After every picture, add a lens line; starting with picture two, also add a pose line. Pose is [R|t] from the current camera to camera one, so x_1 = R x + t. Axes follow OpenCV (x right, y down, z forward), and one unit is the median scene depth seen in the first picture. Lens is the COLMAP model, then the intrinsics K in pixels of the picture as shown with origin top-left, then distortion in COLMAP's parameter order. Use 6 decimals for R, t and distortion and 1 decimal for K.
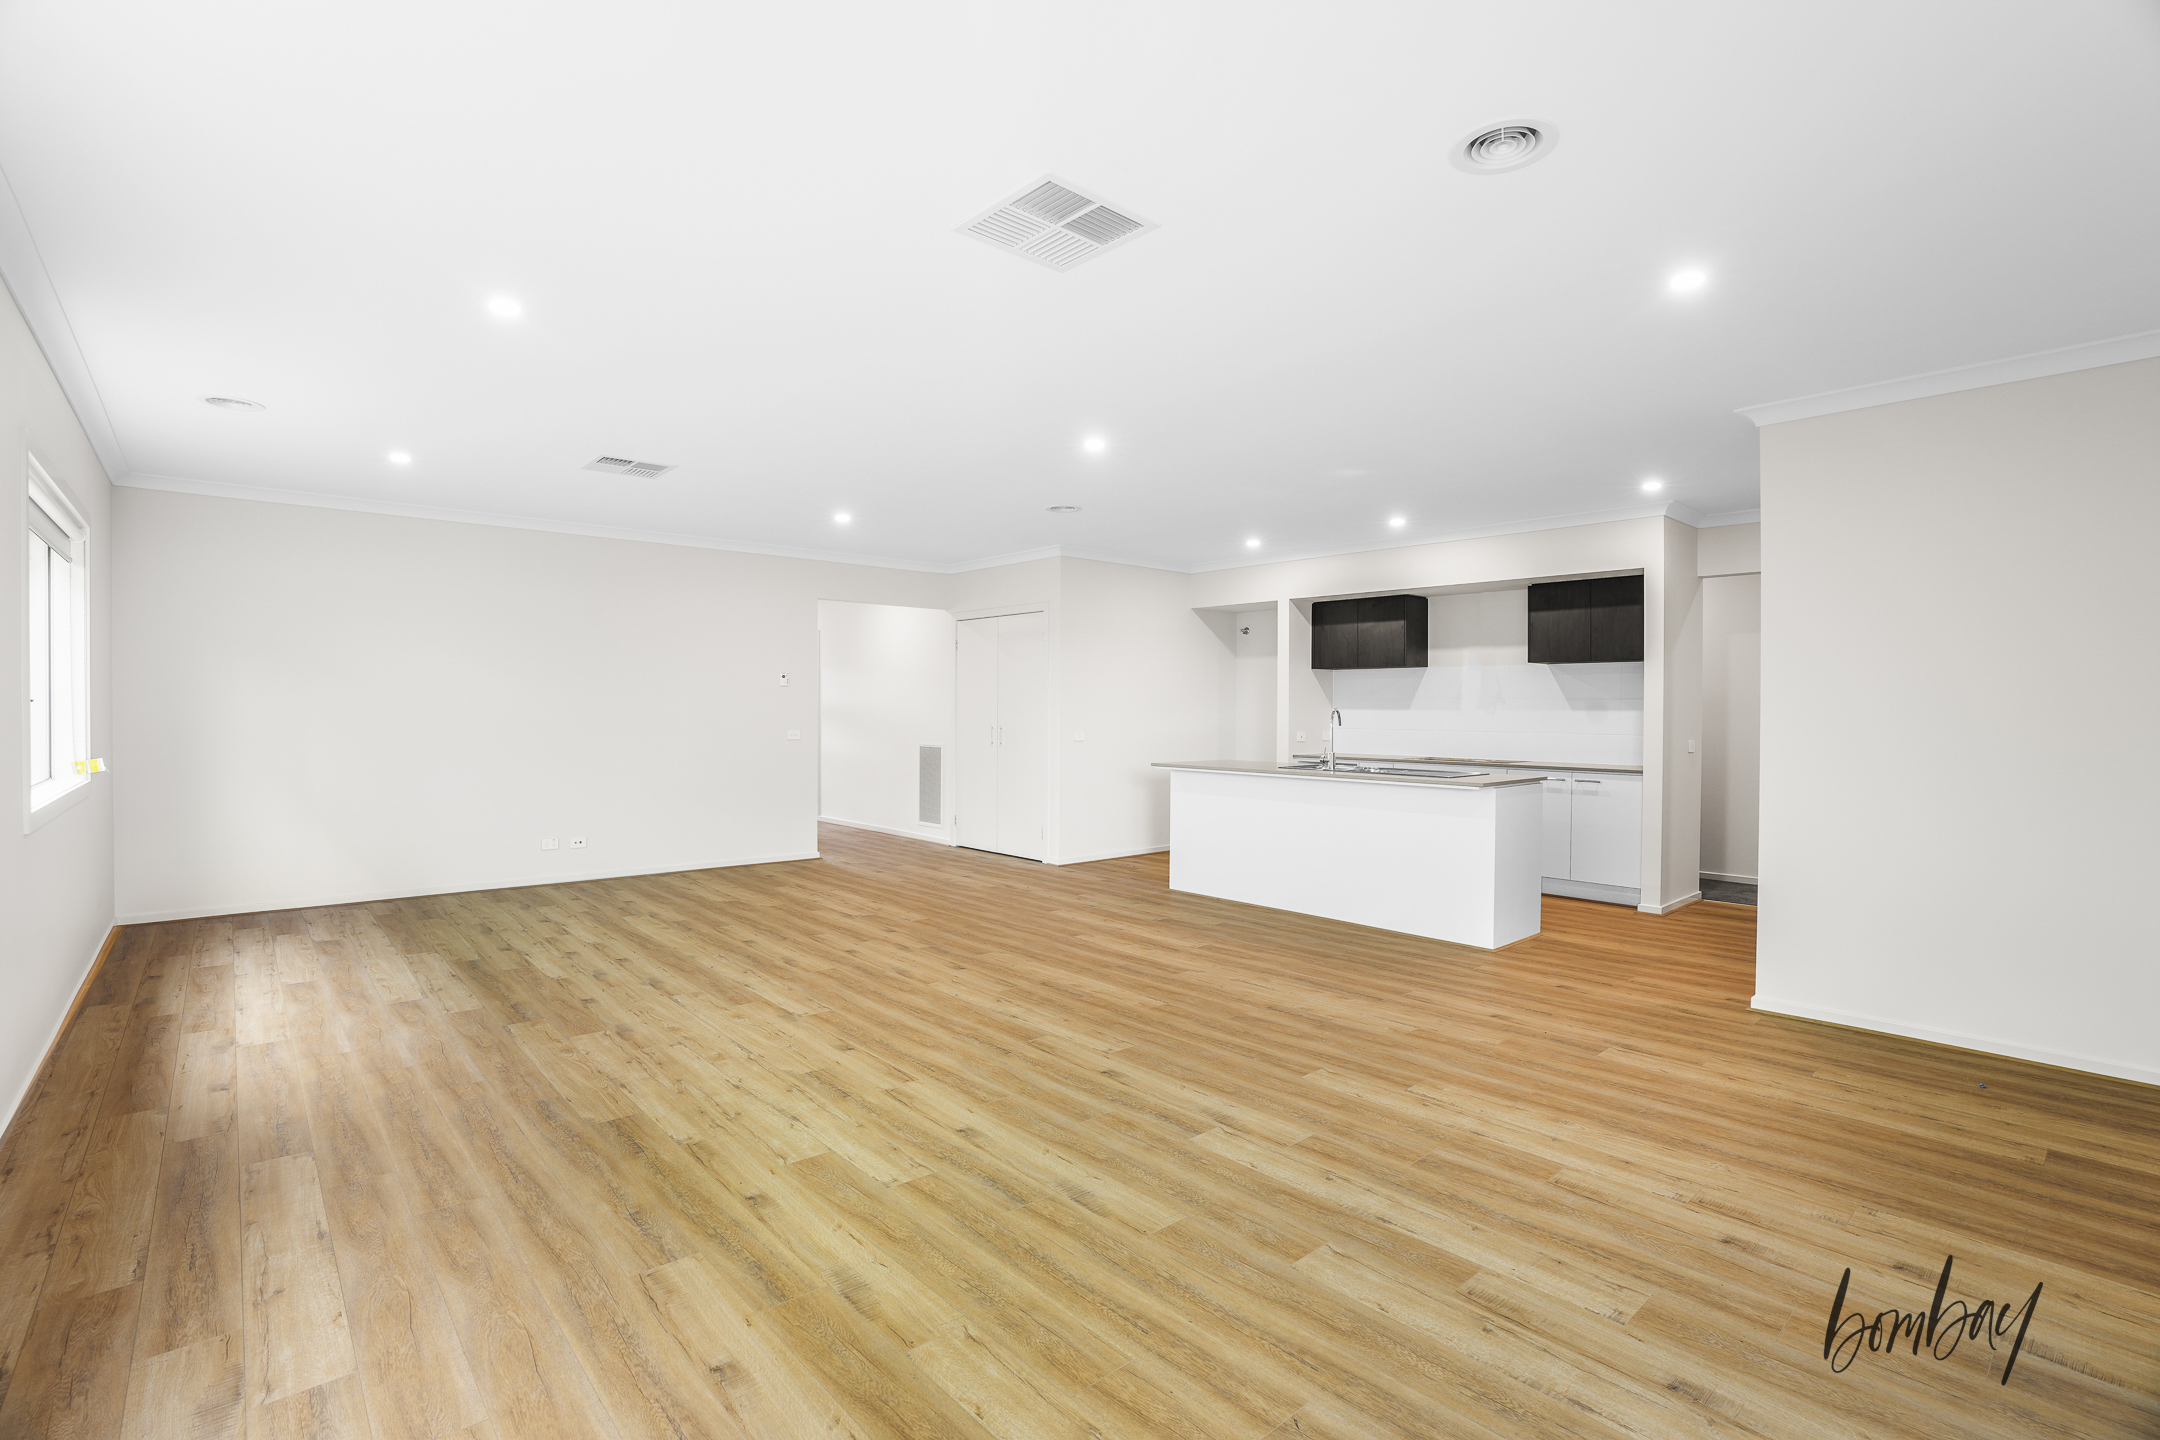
lens RADIAL K [[996.5, 0, 1080.0], [0, 996.5, 720.0], [0, 0, 1]] dist [-0.059903, 0.021637]
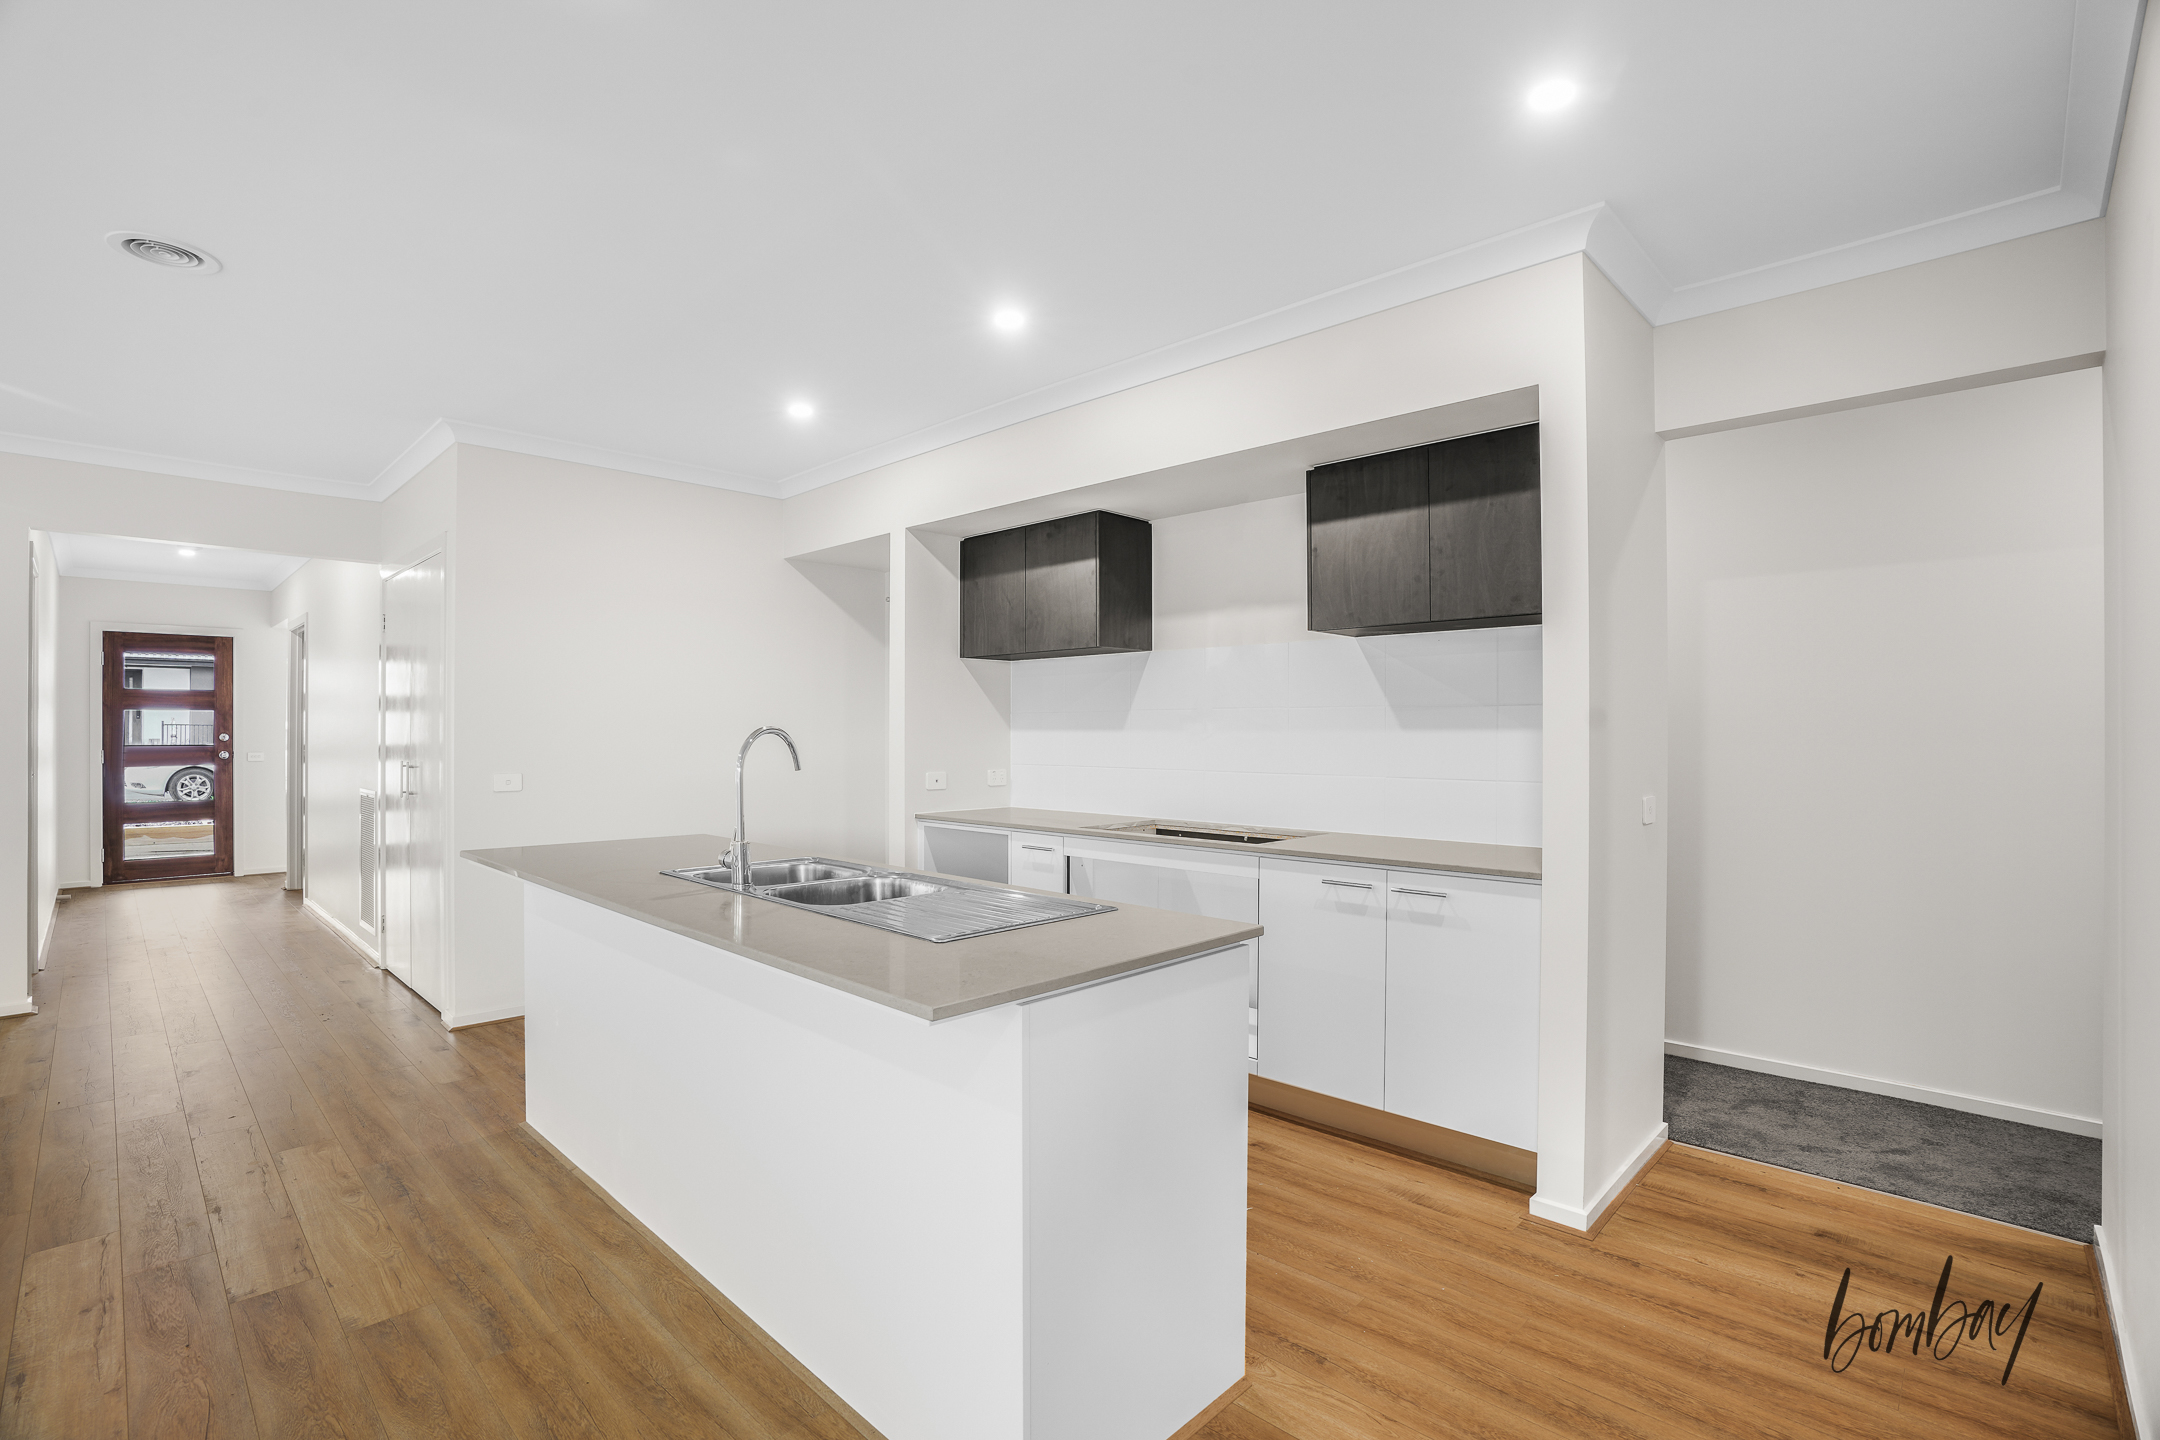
lens RADIAL K [[988.6, 0, 1098.8], [0, 988.6, 734.9], [0, 0, 1]] dist [-0.057221, 0.021452]
pose [[0.995171, -0.004702, 0.098045, 0.326817], [0.005644, 0.999941, -0.009329, -0.003722], [-0.097996, 0.009837, 0.995138, 0.569244]]
